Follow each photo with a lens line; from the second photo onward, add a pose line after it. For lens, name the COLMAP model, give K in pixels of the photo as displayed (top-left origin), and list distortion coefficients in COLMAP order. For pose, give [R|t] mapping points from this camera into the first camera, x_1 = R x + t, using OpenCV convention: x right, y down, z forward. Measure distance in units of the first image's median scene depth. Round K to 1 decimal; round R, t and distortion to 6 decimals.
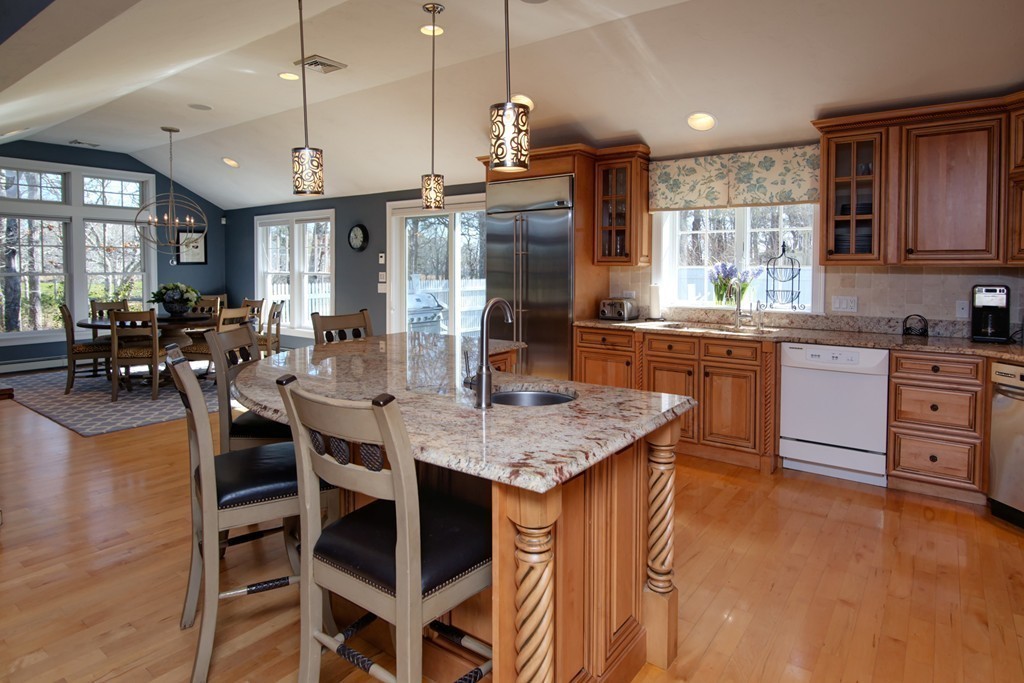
lens RADIAL K [[581.0, 0, 512.0], [0, 581.0, 283.3], [0, 0, 1]] dist [-0.012940, 0.001245]
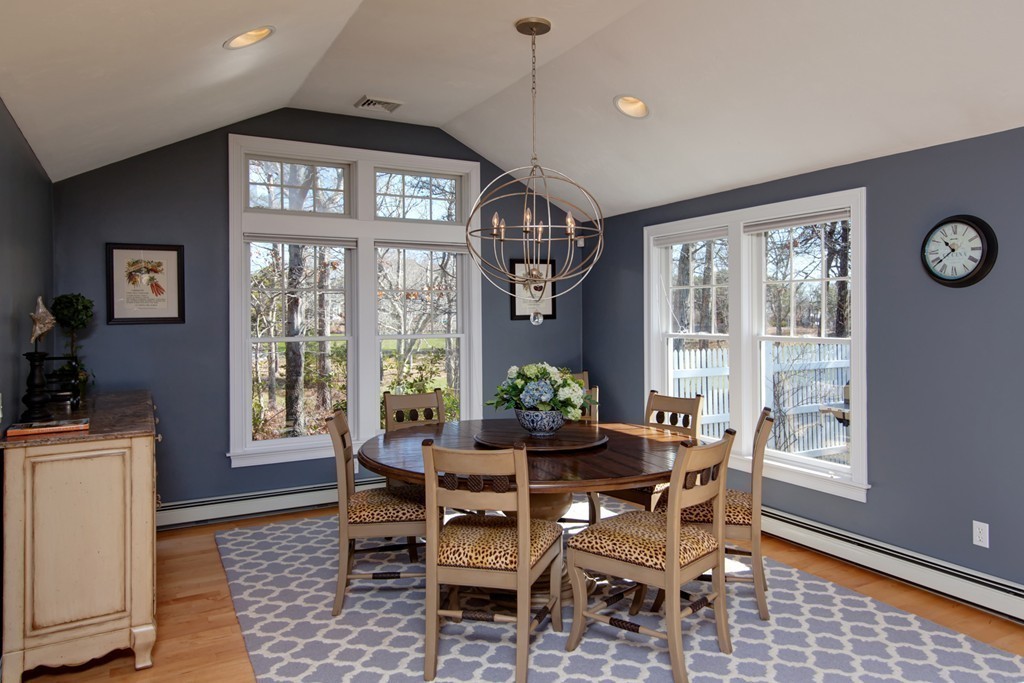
lens RADIAL K [[704.3, 0, 536.4], [0, 704.3, 311.5], [0, 0, 1]] dist [-0.001156, 0.000378]
pose [[0.914013, -0.008764, -0.405591, -0.363621], [-0.004501, 0.999486, -0.031740, -0.024163], [0.405661, 0.030836, 0.913503, 0.498364]]
